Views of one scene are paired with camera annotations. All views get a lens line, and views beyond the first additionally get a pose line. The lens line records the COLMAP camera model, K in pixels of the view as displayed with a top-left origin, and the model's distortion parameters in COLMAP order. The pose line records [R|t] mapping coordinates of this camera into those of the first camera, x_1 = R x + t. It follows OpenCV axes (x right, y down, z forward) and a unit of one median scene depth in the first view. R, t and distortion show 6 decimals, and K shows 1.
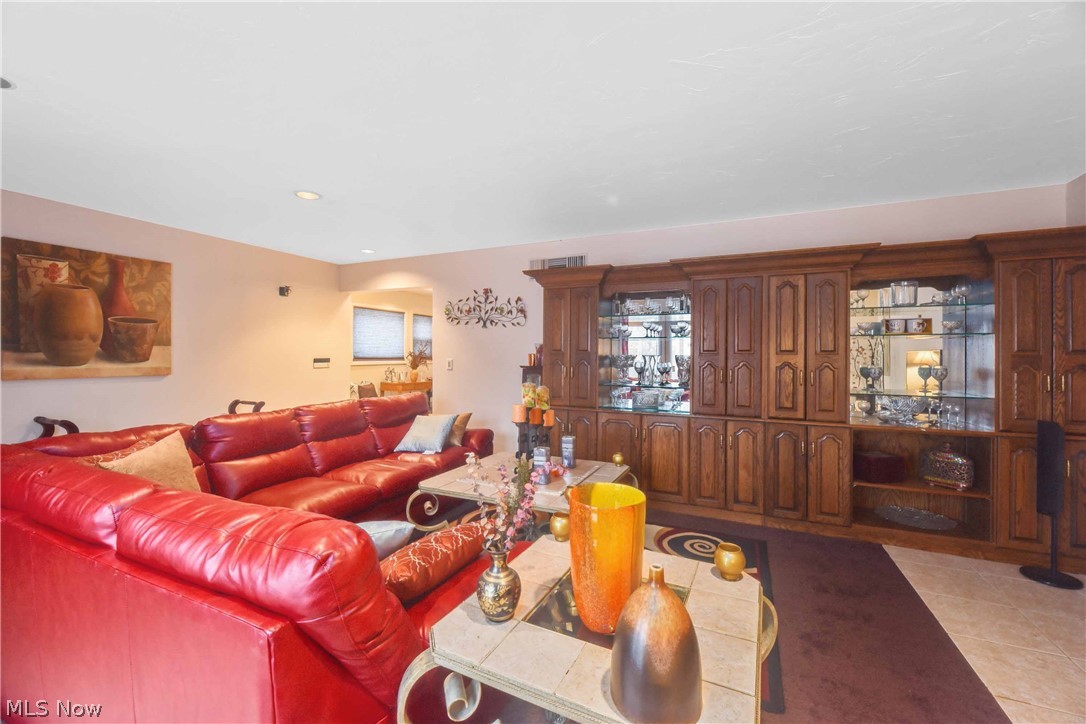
lens RADIAL K [[443.9, 0, 540.6], [0, 443.9, 356.7], [0, 0, 1]] dist [-0.001237, -0.000085]
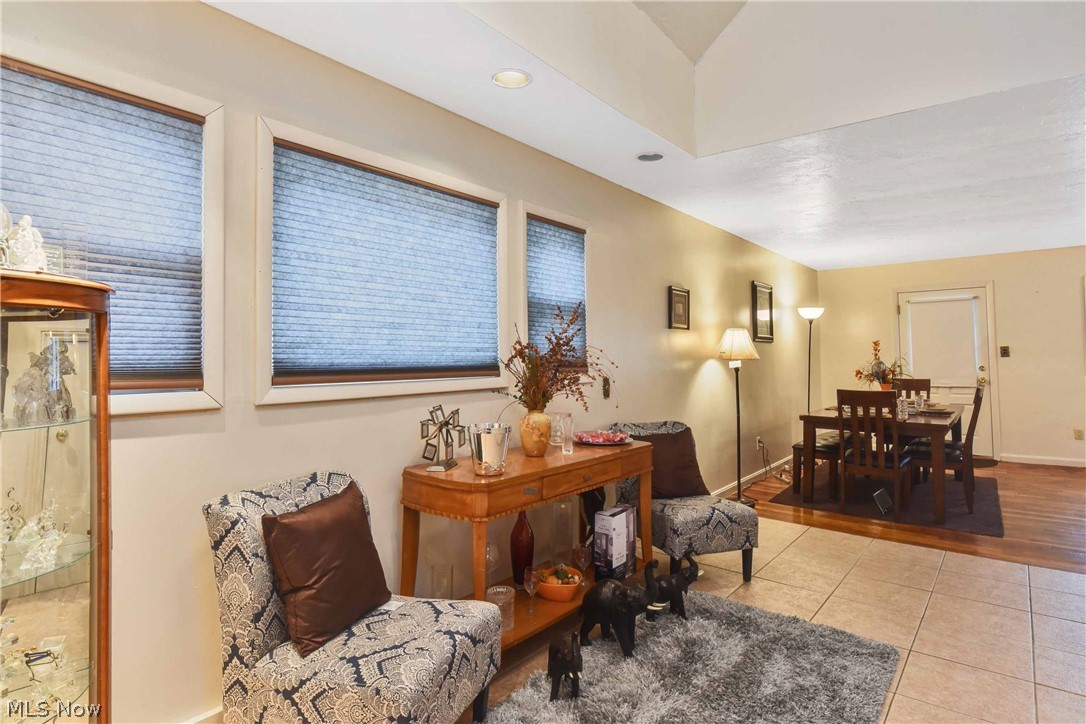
lens RADIAL K [[585.1, 0, 542.8], [0, 585.1, 359.4], [0, 0, 1]] dist [0.000723, 0.000102]
pose [[0.971823, -0.018017, -0.235024, -0.197928], [0.017596, 0.999838, -0.003891, 0.000319], [0.235056, -0.000354, 0.971982, 0.662284]]
